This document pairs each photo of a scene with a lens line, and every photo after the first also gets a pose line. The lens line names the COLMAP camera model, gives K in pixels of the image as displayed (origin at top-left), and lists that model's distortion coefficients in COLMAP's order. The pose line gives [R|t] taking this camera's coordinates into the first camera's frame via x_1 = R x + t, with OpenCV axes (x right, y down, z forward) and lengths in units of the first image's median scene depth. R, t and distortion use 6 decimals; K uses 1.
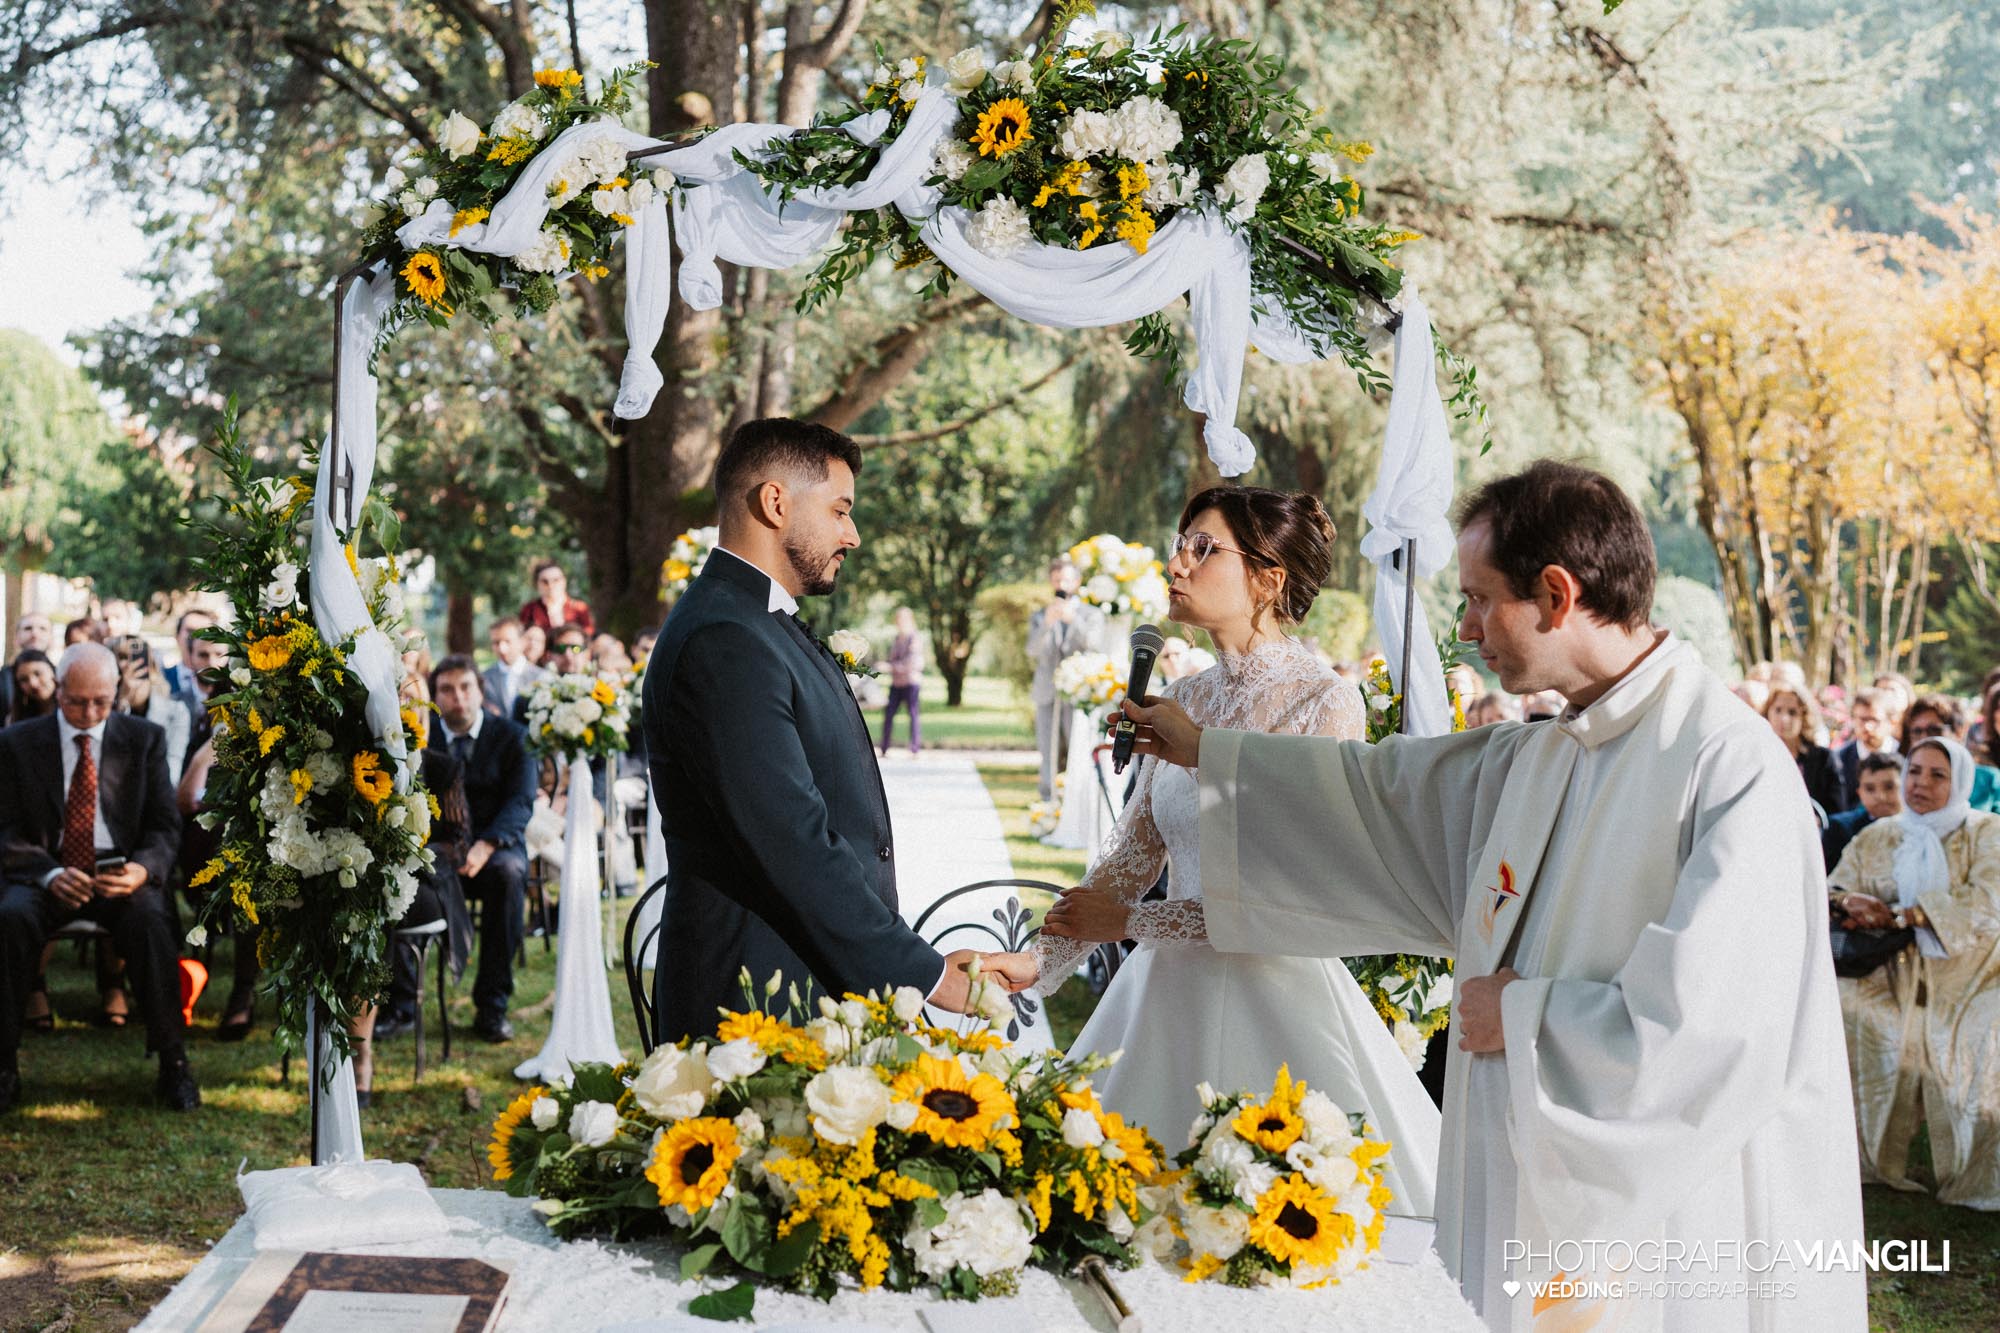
lens RADIAL K [[2081.3, 0, 908.1], [0, 2081.3, 620.5], [0, 0, 1]] dist [0.005952, 0.000000]
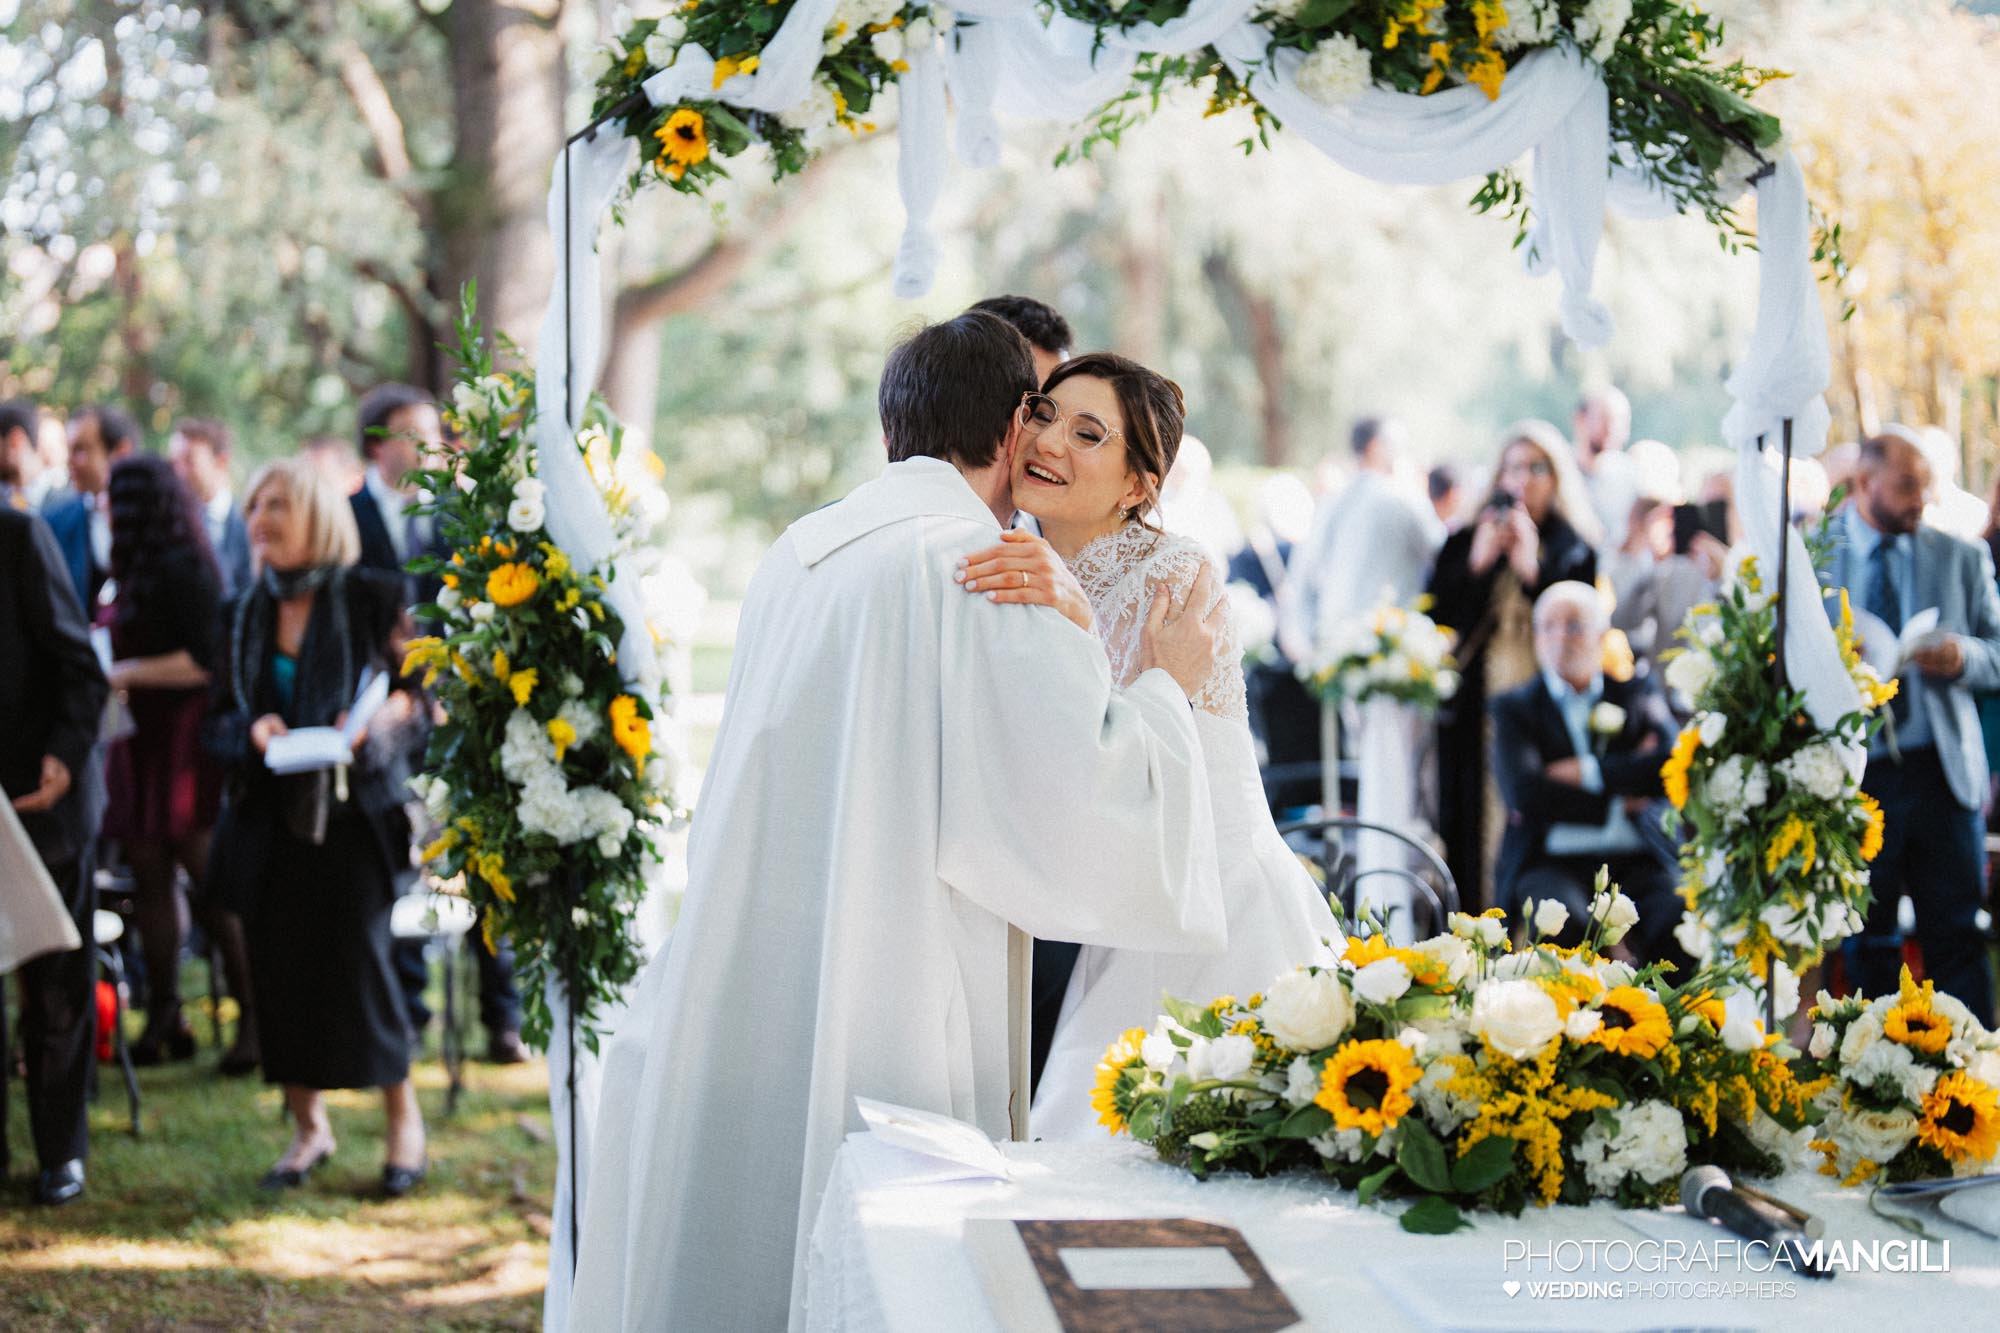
lens RADIAL K [[2757.1, 0, 988.0], [0, 2757.1, 672.4], [0, 0, 1]] dist [0.023250, 0.000000]
pose [[0.993041, -0.034110, 0.112725, -0.239001], [0.028354, 0.998230, 0.052273, -0.002224], [-0.114308, -0.048713, 0.992250, -0.142134]]
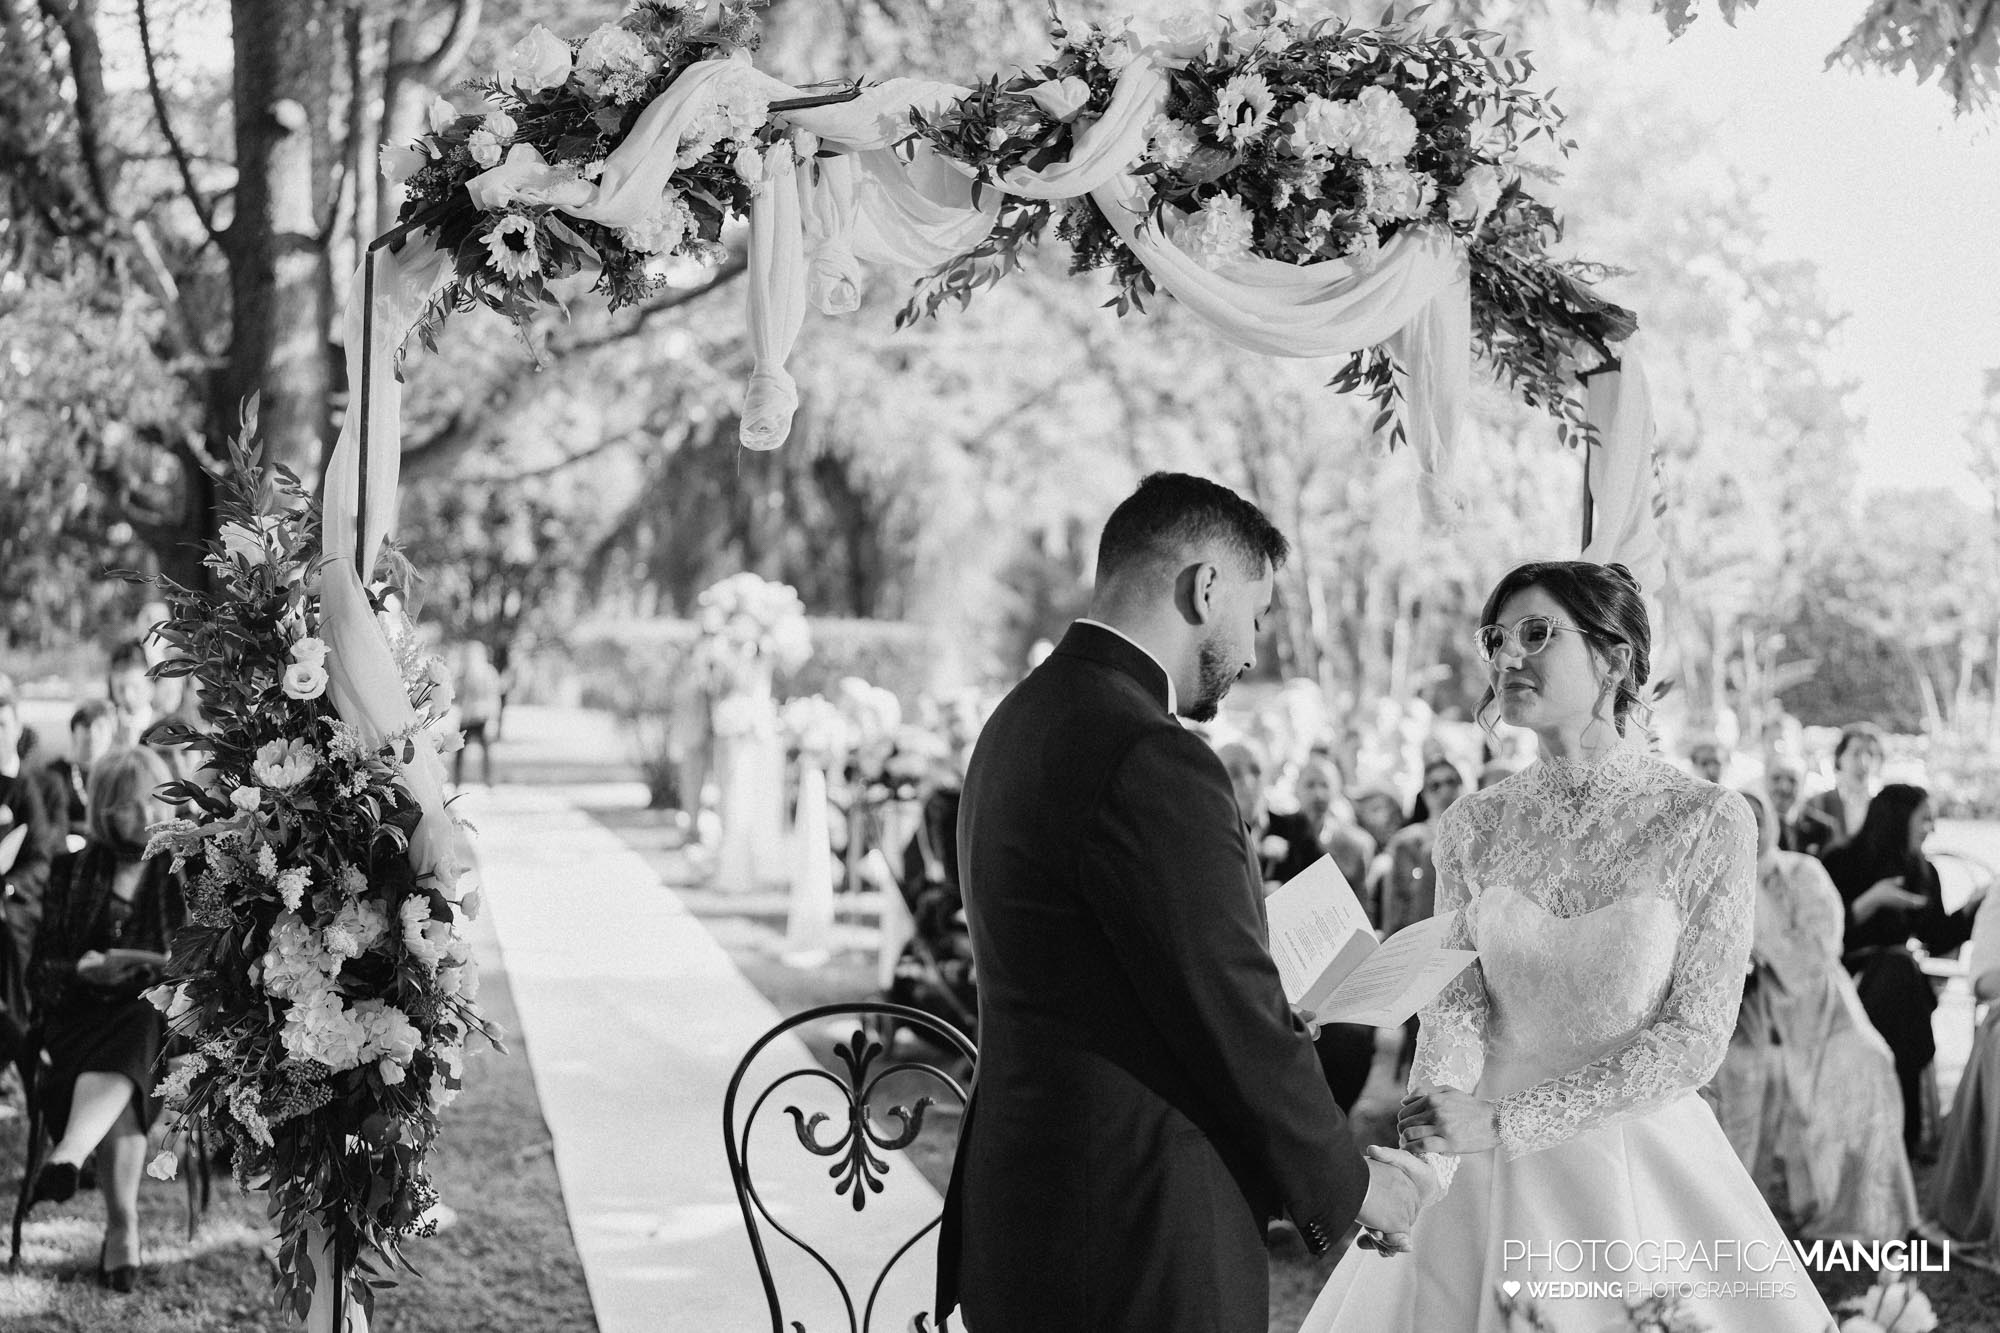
lens RADIAL K [[1930.9, 0, 992.7], [0, 1930.9, 665.8], [0, 0, 1]] dist [0.005527, 0.000000]
pose [[0.954644, -0.001934, 0.297742, -0.268926], [-0.000662, 0.999963, 0.008618, -0.023516], [-0.297748, -0.008425, 0.954607, 0.294527]]
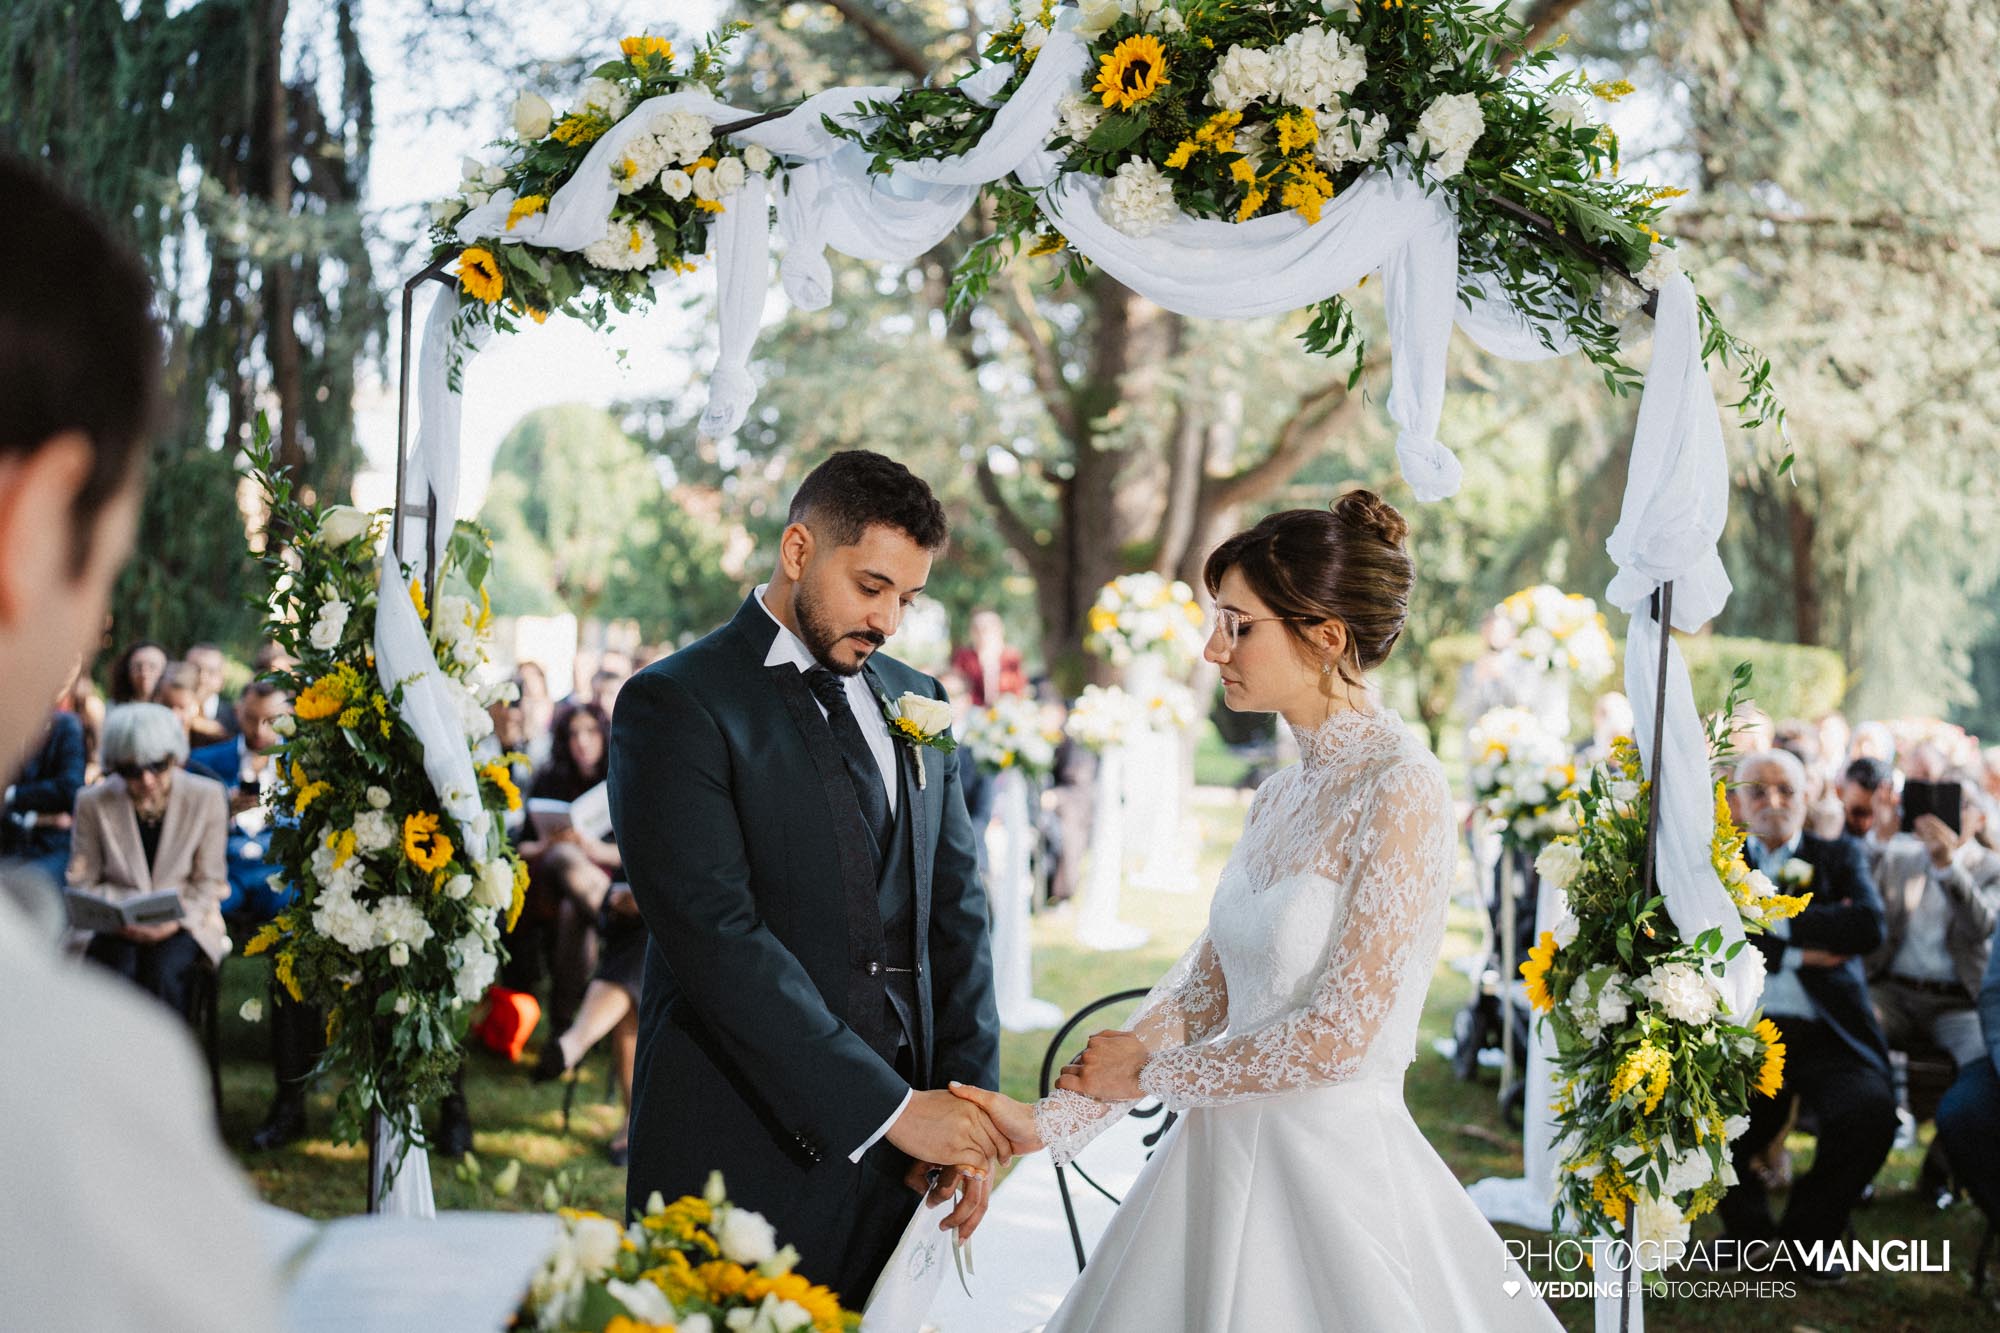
lens RADIAL K [[1930.9, 0, 994.9], [0, 1930.9, 664.3], [0, 0, 1]] dist [0.005527, 0.000000]
pose [[0.976342, 0.015331, -0.215686, 0.155775], [-0.015713, 0.999877, -0.000056, -0.004389], [0.215659, 0.003444, 0.976463, 0.246737]]
